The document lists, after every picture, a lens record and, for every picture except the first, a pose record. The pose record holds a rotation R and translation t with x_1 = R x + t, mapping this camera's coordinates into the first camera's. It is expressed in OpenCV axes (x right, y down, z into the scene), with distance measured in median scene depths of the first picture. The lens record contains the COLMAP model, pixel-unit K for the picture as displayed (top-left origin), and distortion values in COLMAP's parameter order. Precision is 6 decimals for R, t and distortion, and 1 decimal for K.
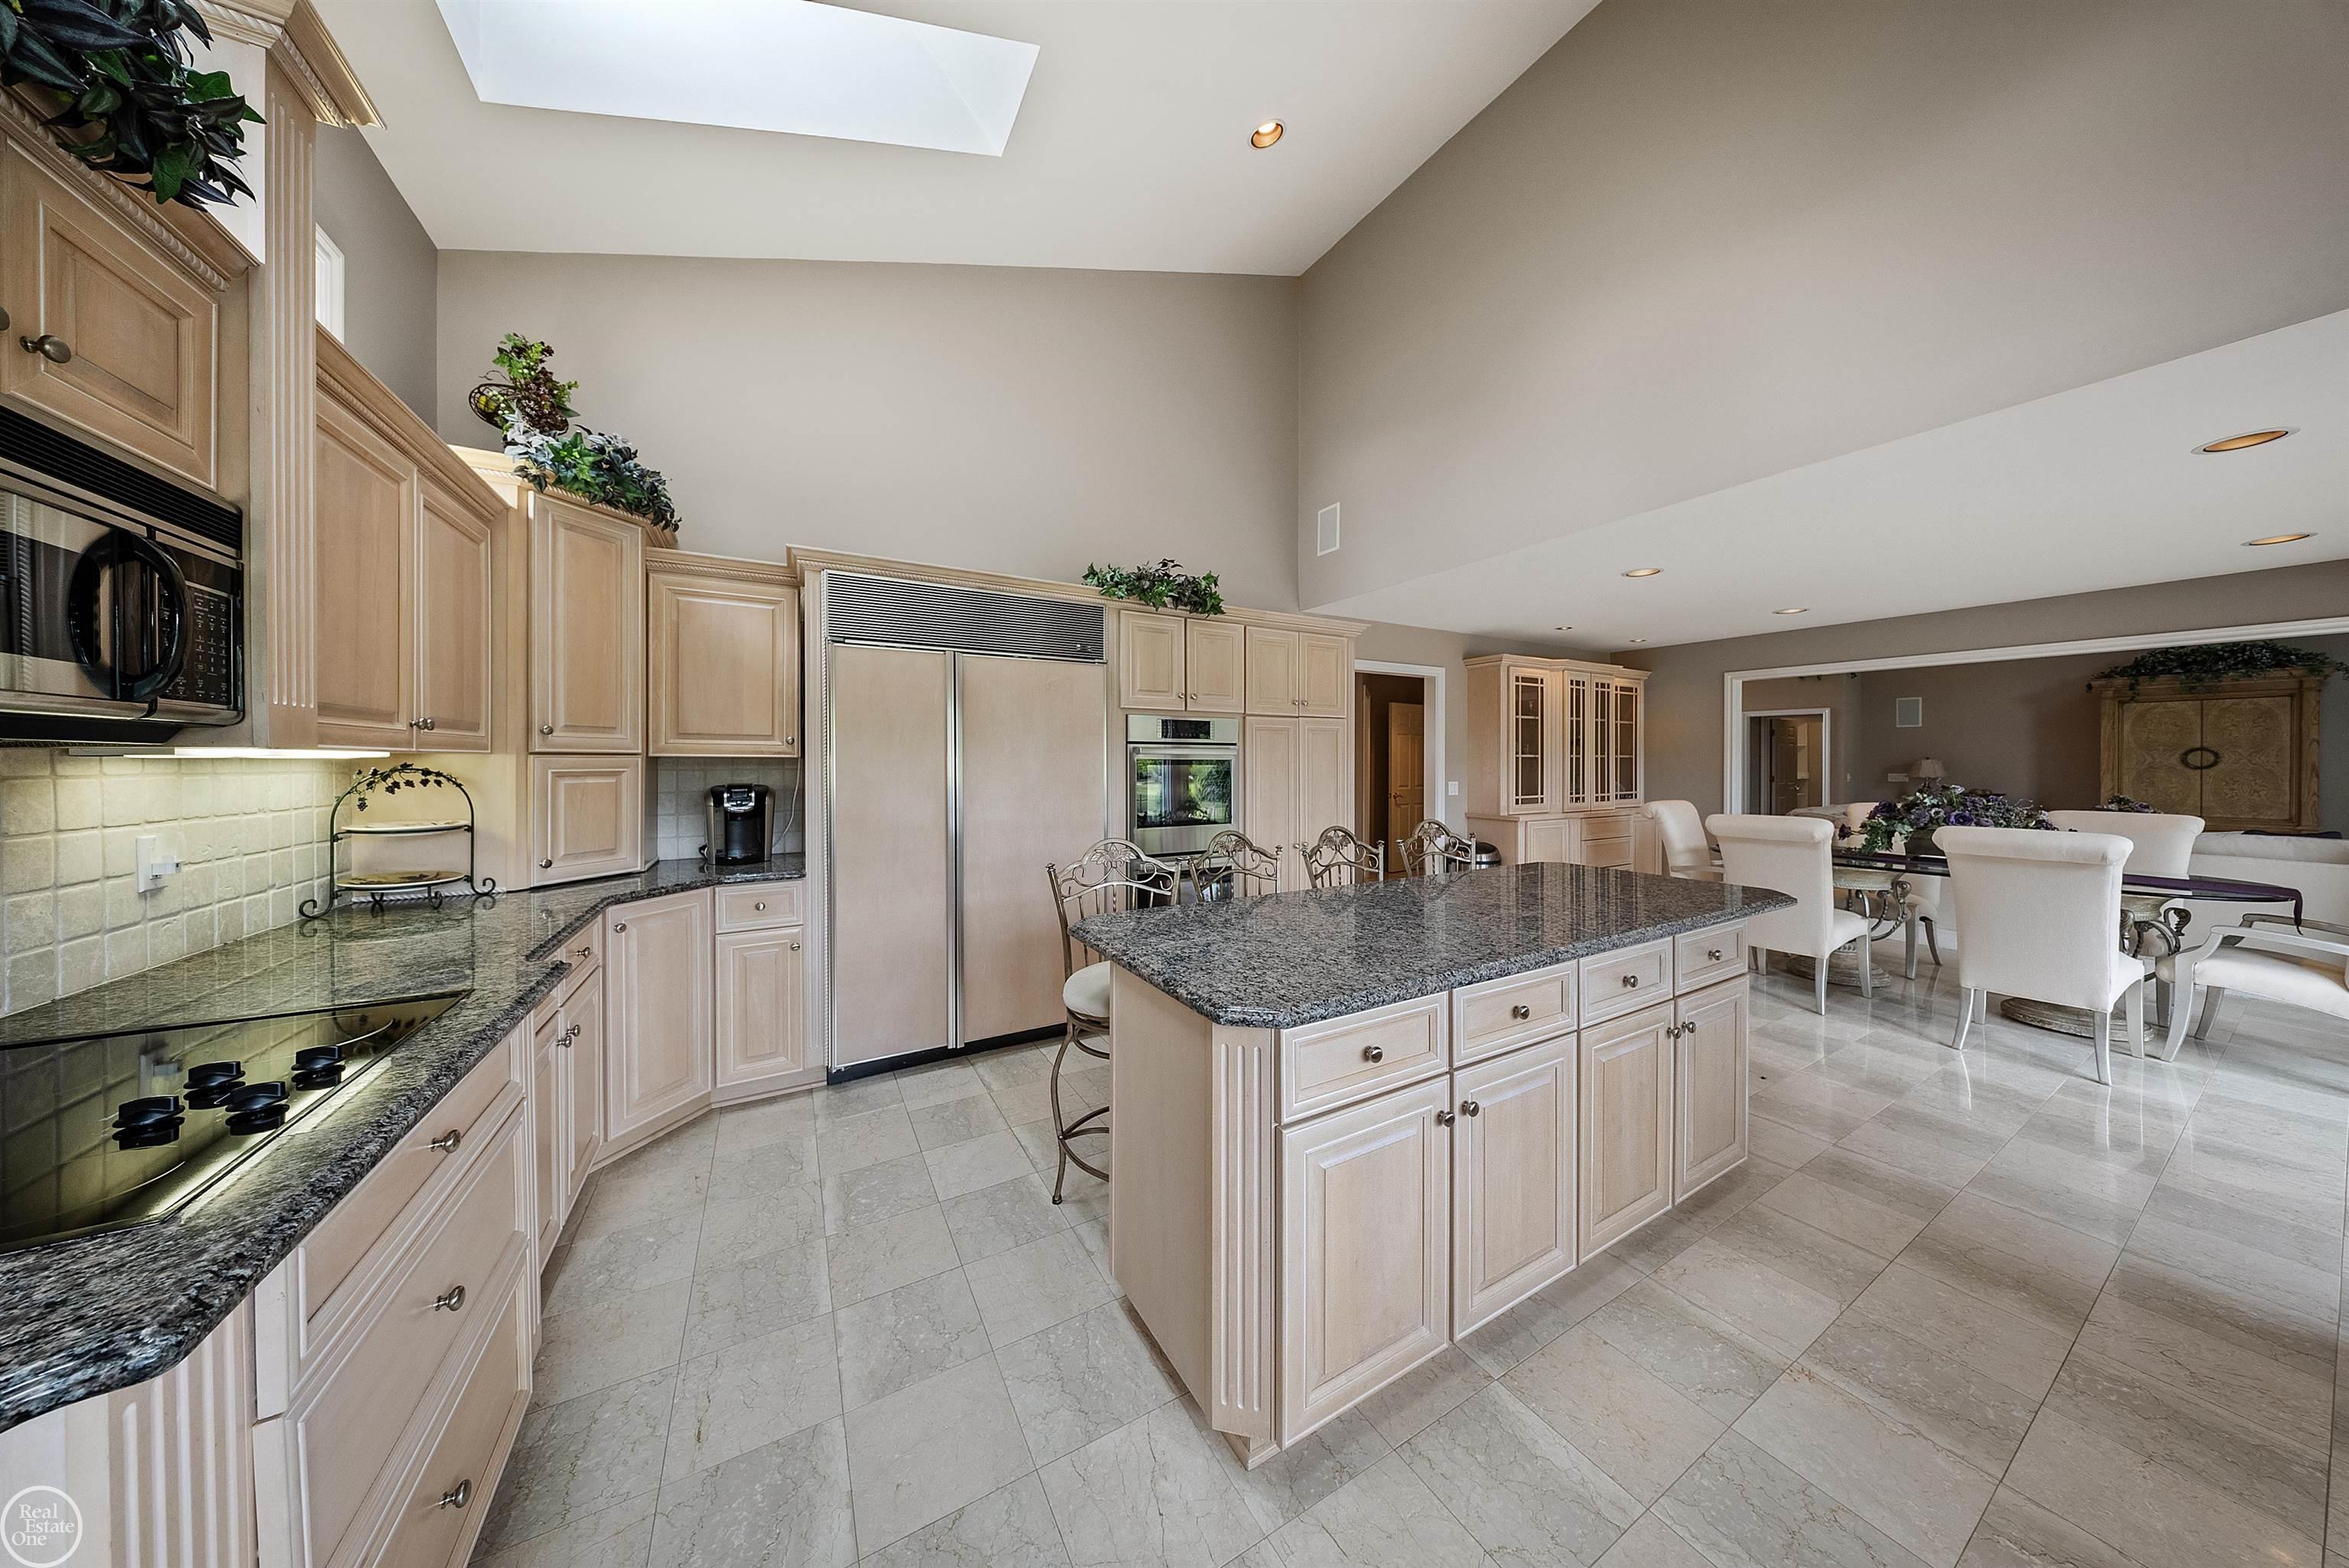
lens RADIAL K [[693.9, 0, 1164.4], [0, 693.9, 771.9], [0, 0, 1]] dist [-0.002880, -0.001133]
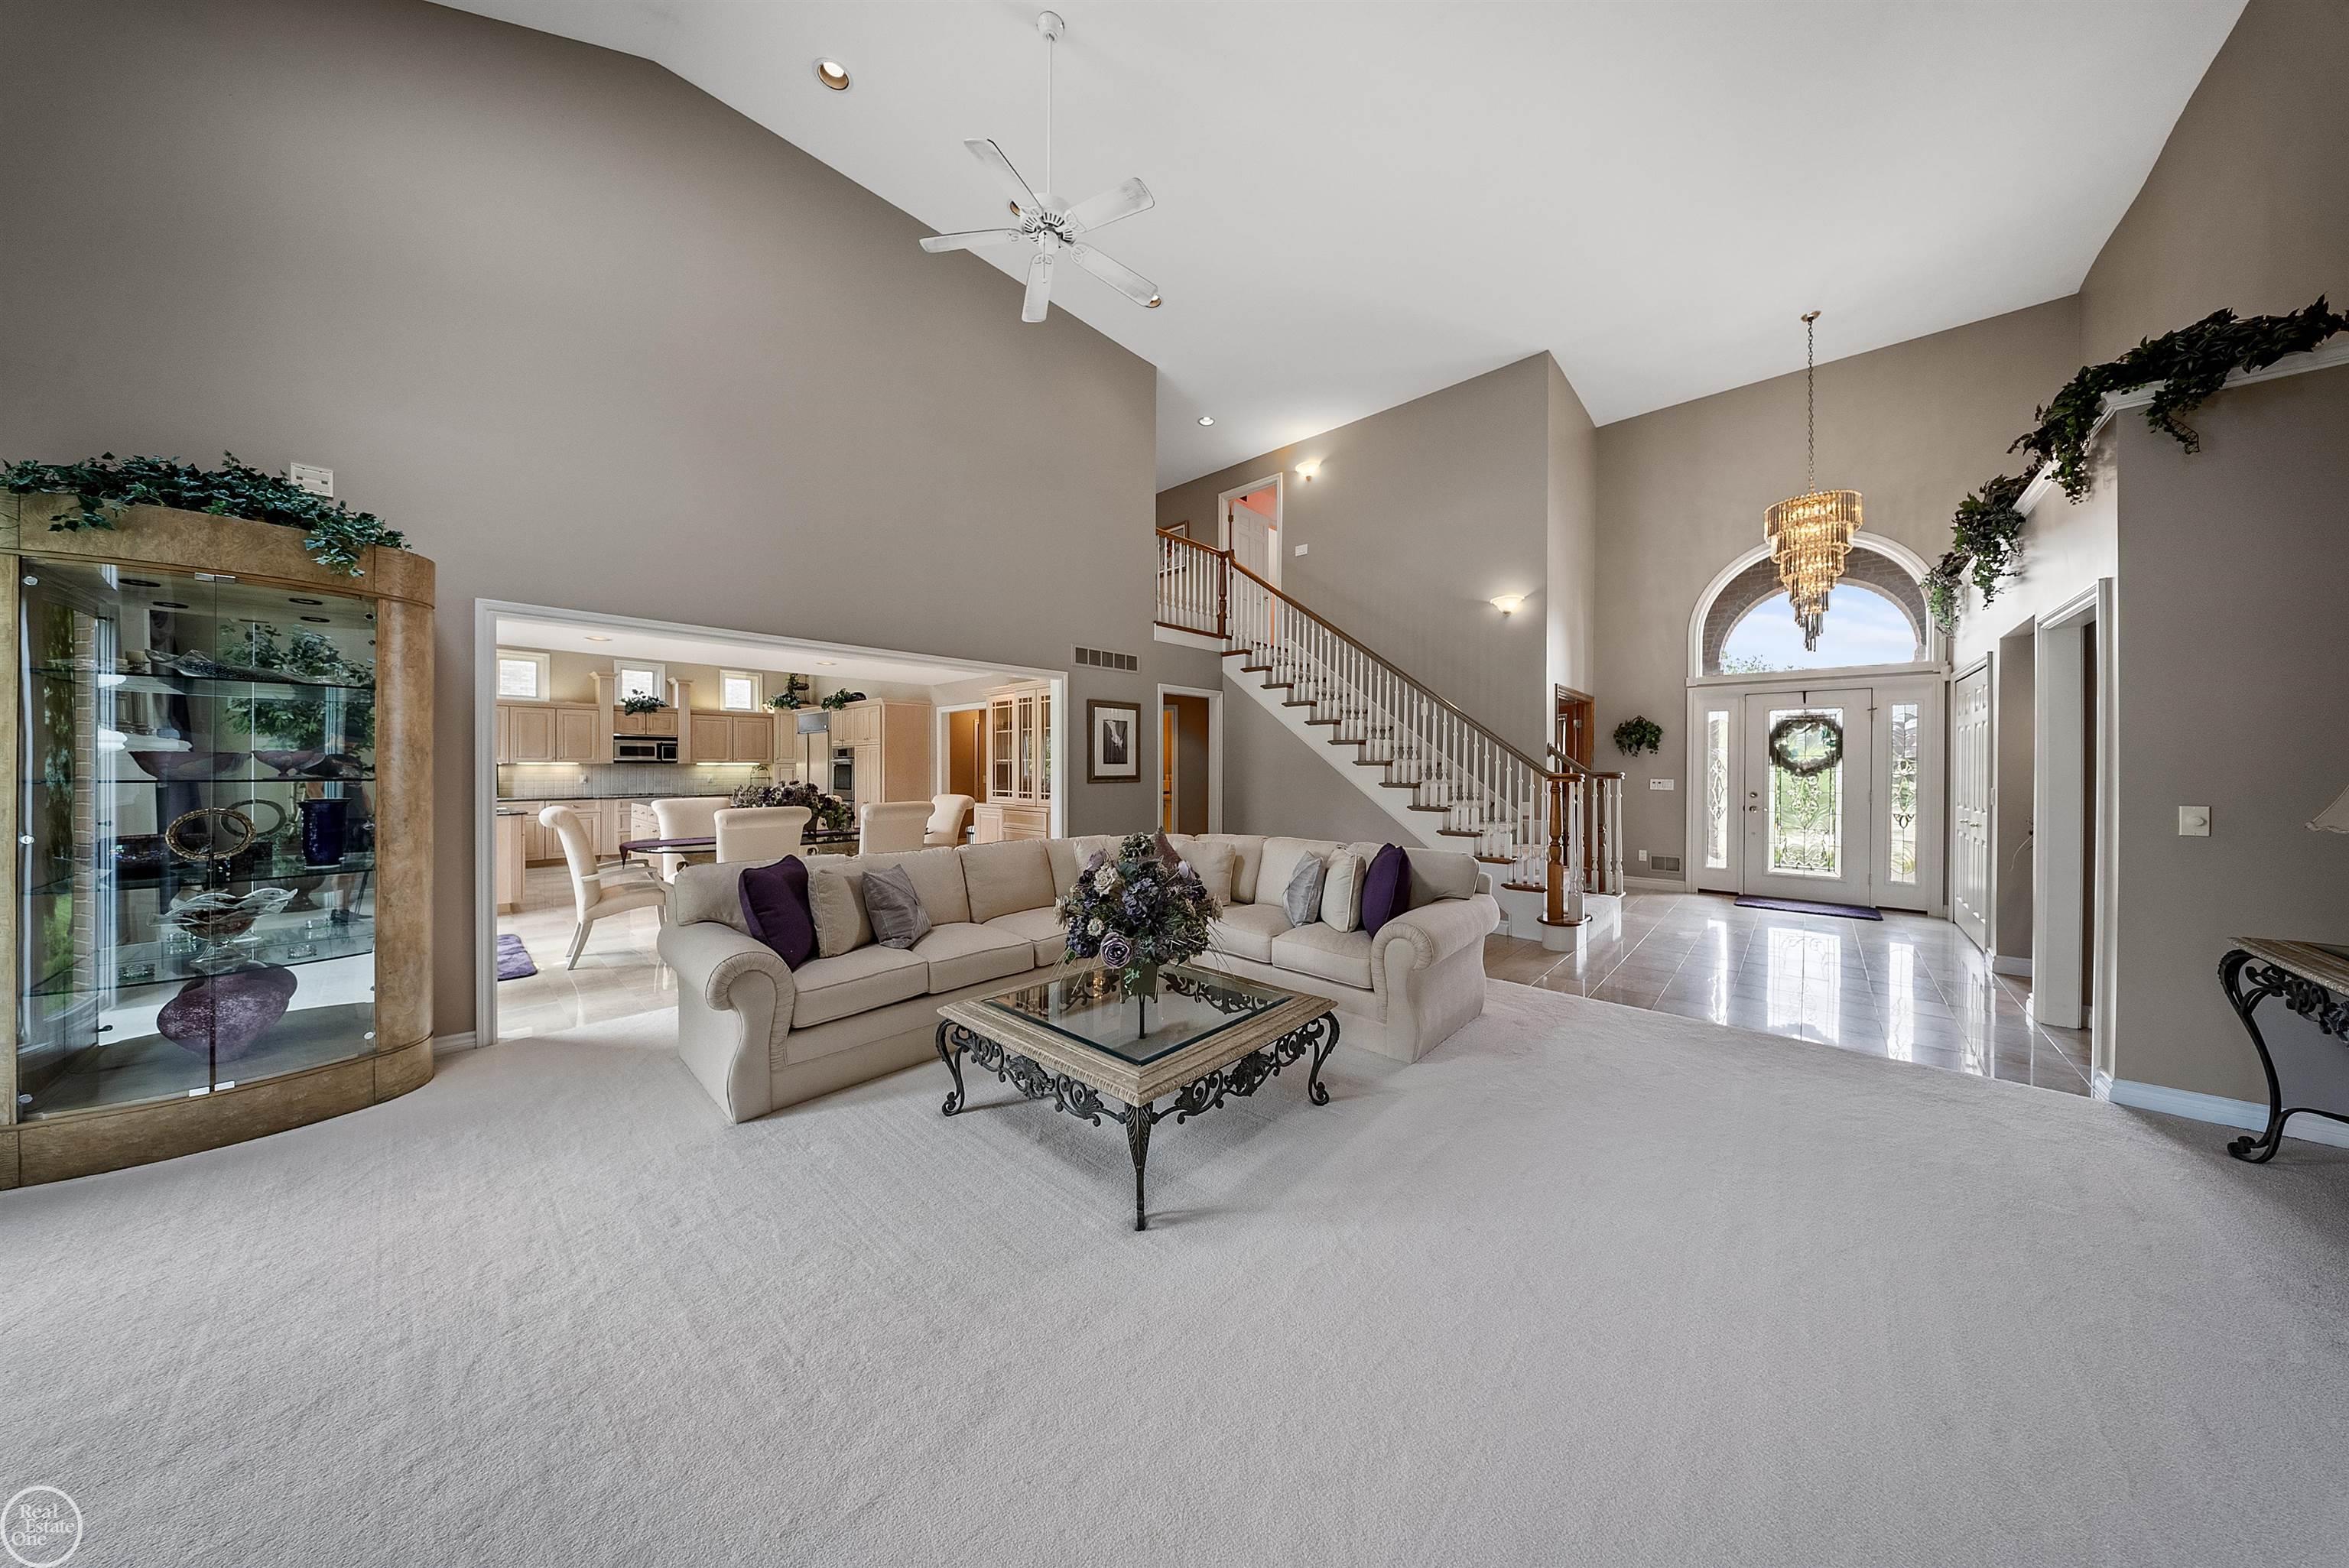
lens RADIAL K [[693.9, 0, 1189.8], [0, 693.9, 761.3], [0, 0, 1]] dist [-0.002880, -0.001133]
pose [[0.317366, -0.003826, -0.948296, 3.072803], [-0.012080, 0.999894, -0.008077, -0.023766], [0.948226, 0.014019, 0.317286, 1.484280]]
